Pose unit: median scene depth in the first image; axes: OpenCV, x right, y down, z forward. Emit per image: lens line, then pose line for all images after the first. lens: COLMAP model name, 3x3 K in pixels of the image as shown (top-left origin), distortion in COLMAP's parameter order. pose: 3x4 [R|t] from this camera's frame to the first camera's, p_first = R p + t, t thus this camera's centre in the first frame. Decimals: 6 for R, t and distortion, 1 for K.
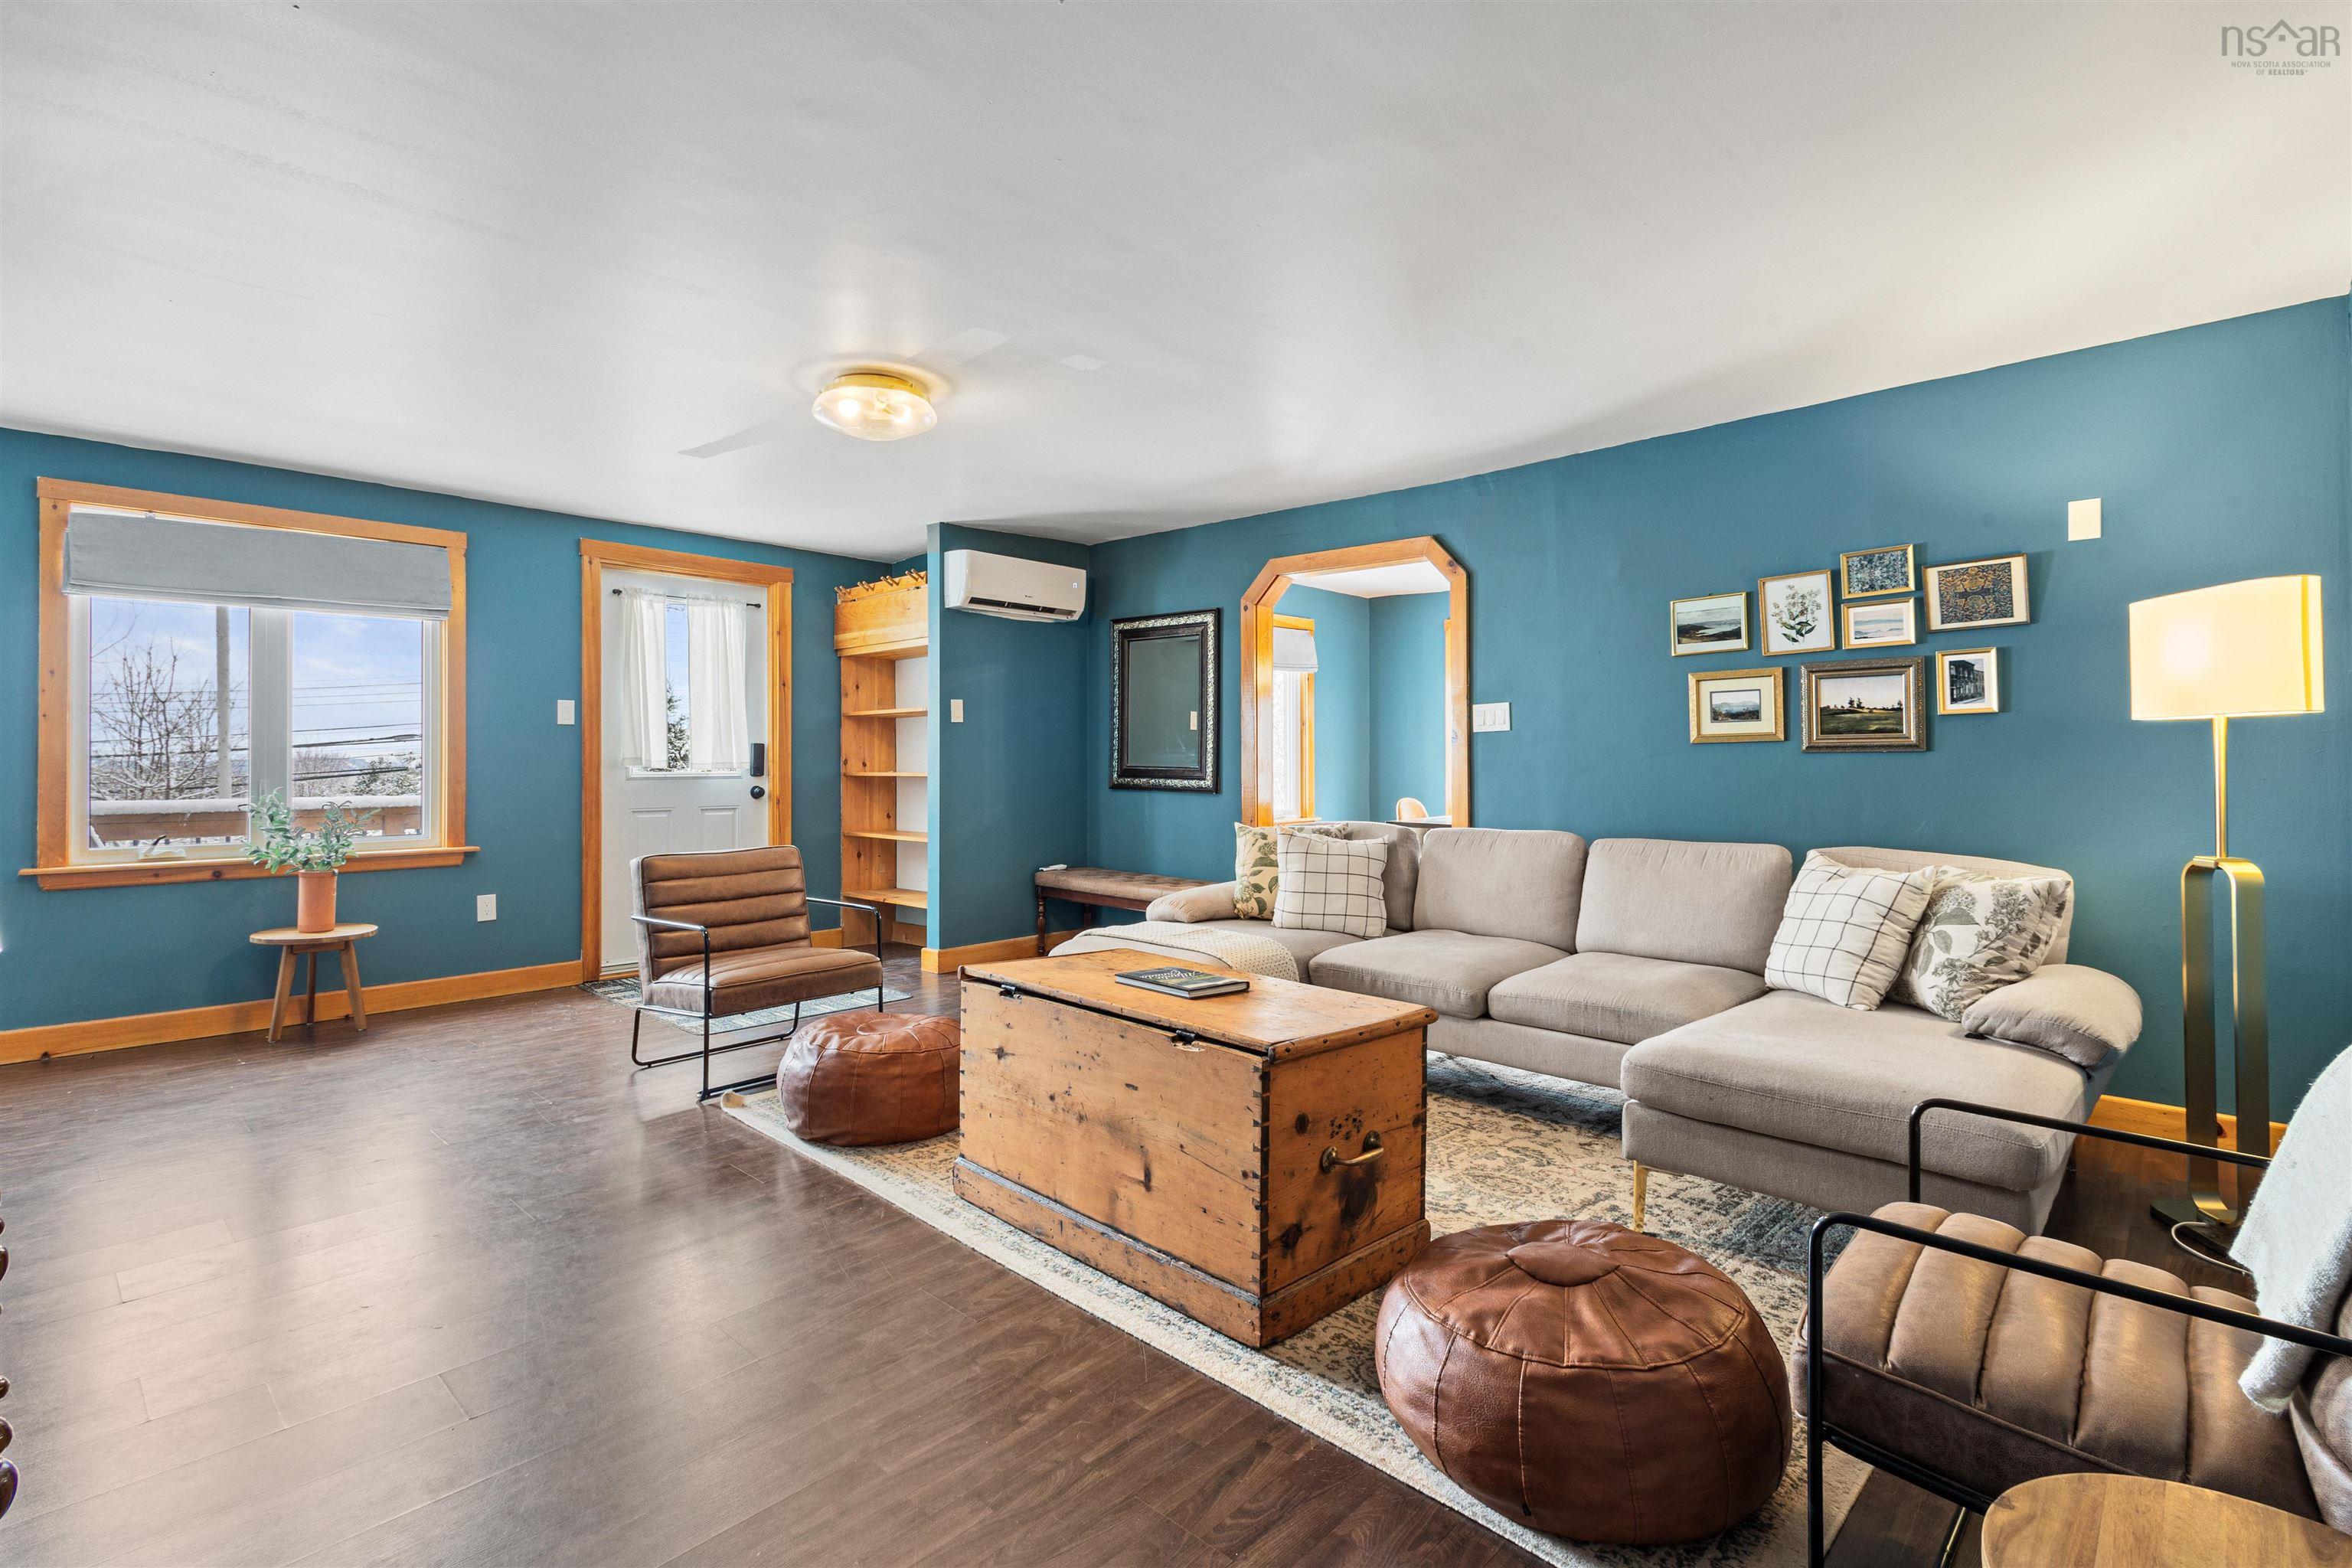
lens RADIAL K [[1090.3, 0, 1181.3], [0, 1090.3, 761.2], [0, 0, 1]] dist [0.012969, -0.002430]
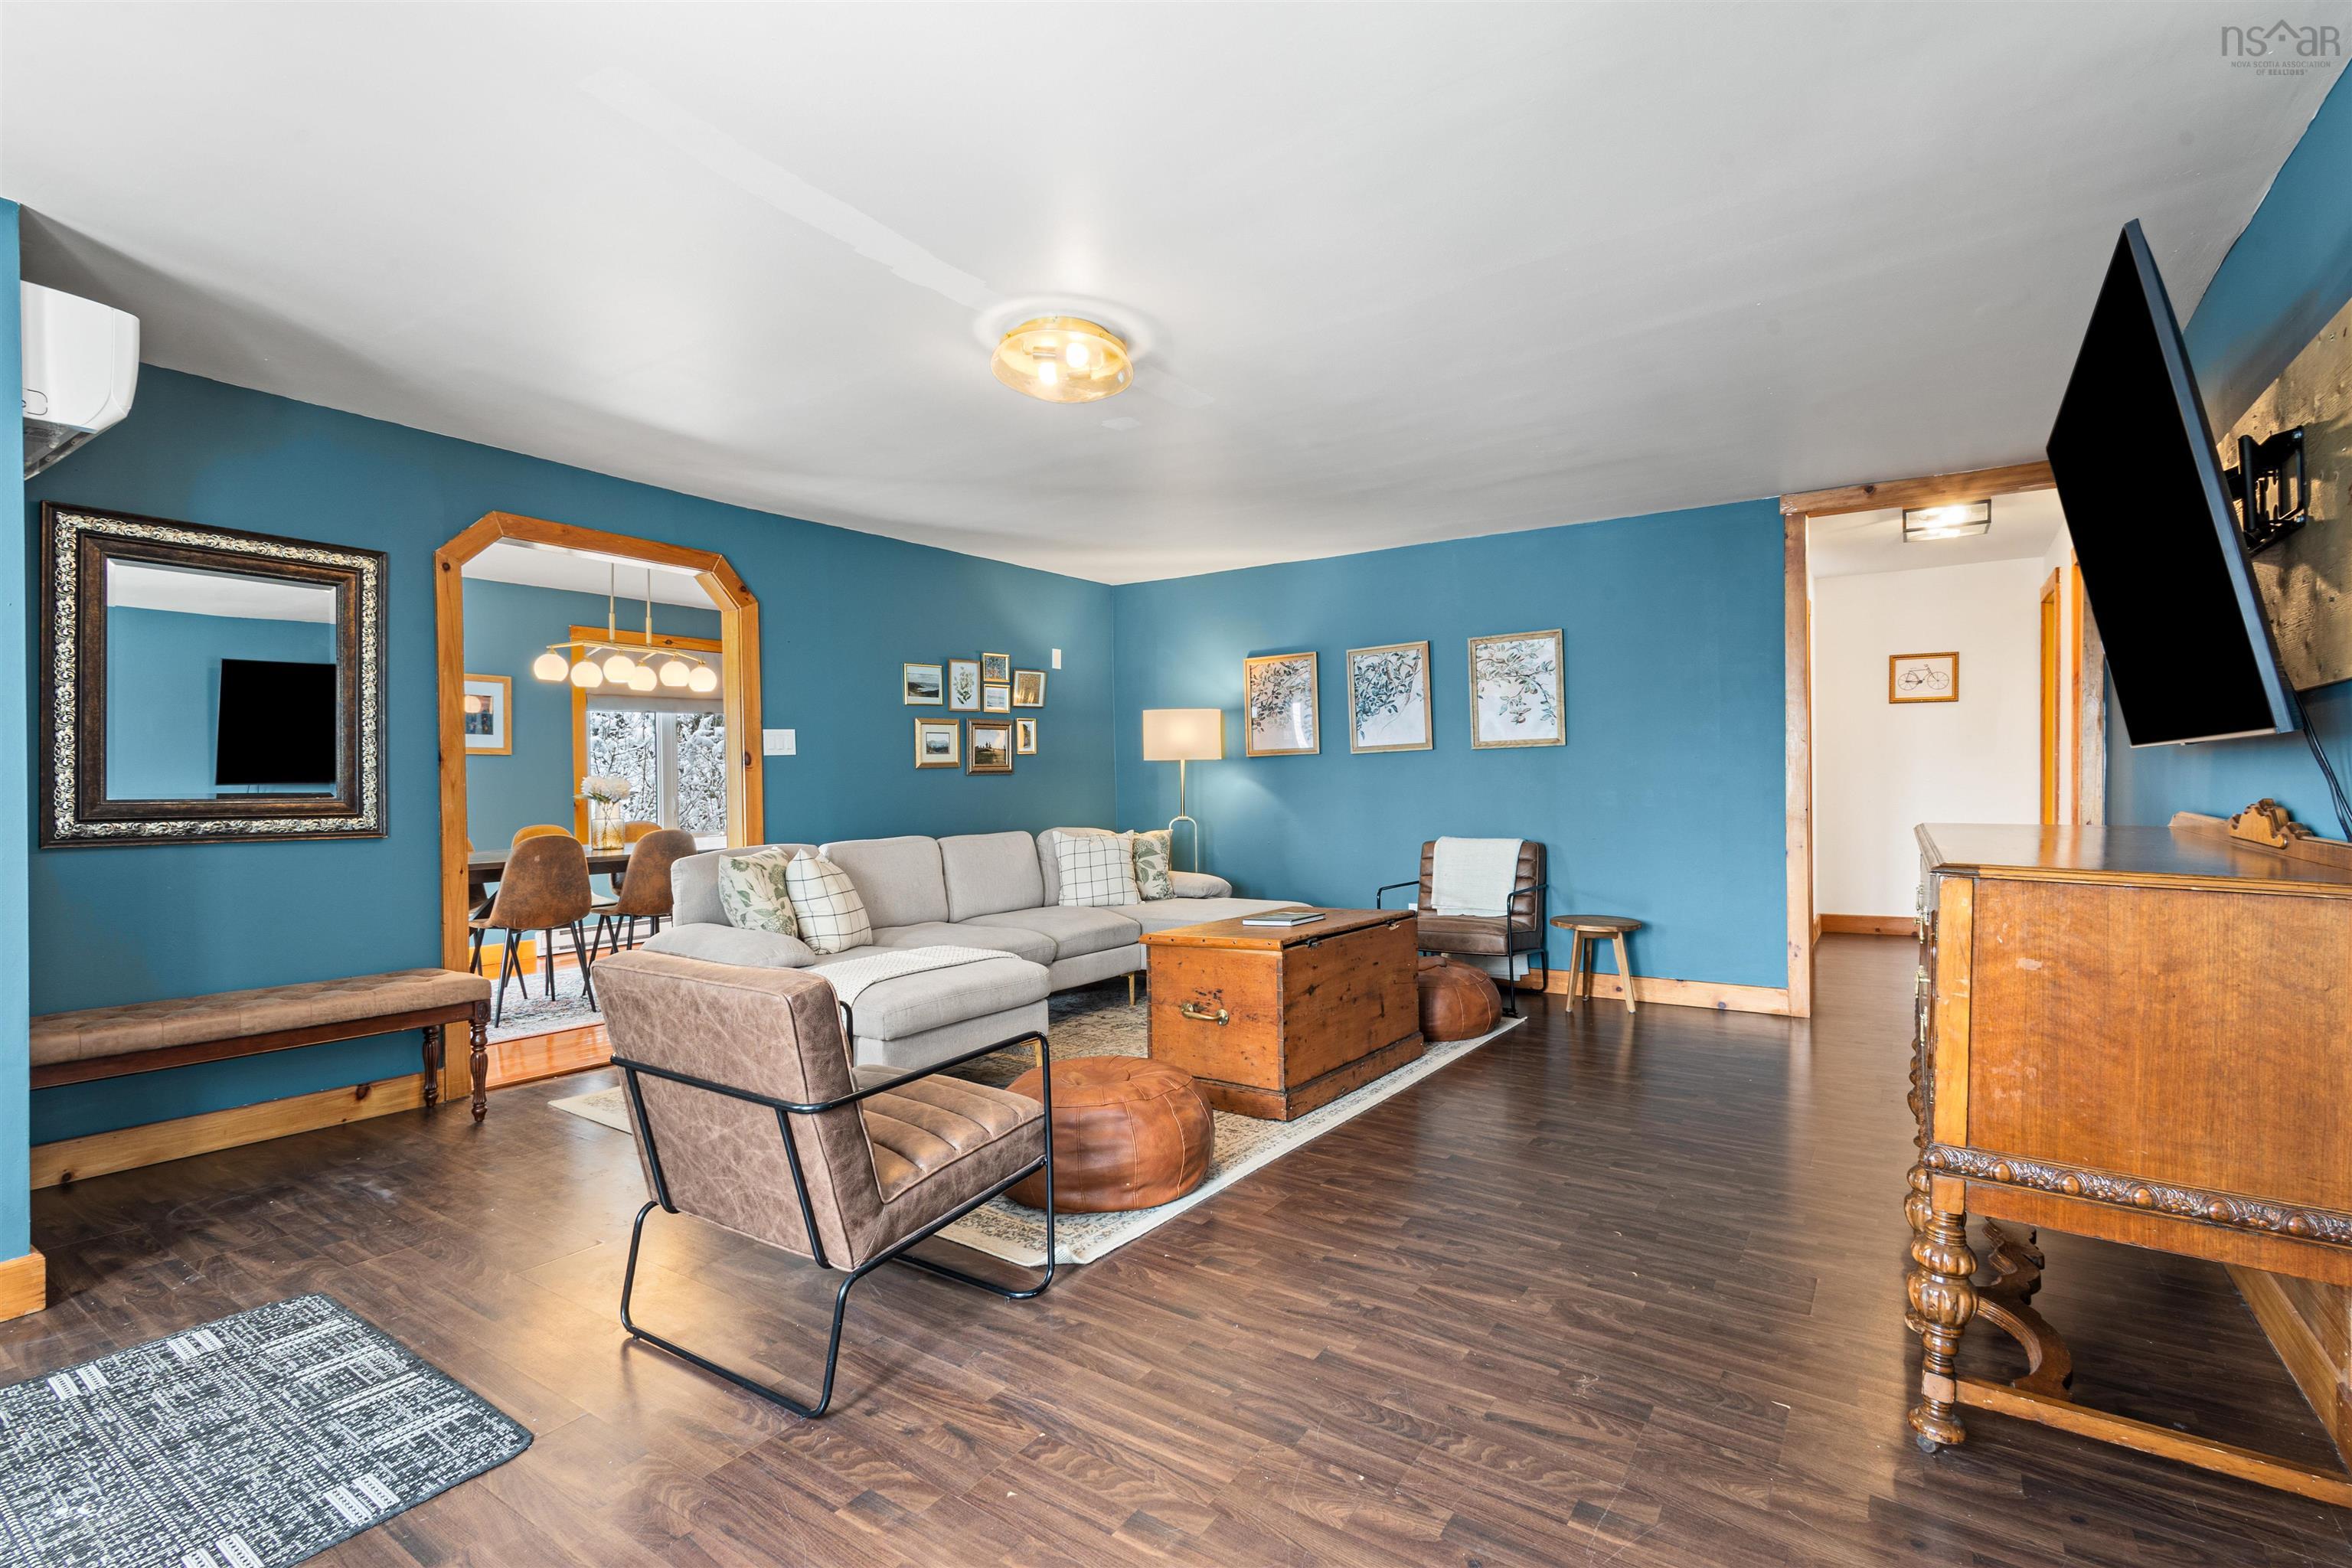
lens RADIAL K [[1090.3, 0, 1180.6], [0, 1090.3, 785.2], [0, 0, 1]] dist [0.012969, -0.002430]
pose [[-0.147306, 0.002692, 0.989087, -1.021524], [0.020007, 0.999800, 0.000259, 0.011845], [-0.988889, 0.019827, -0.147330, 0.942007]]
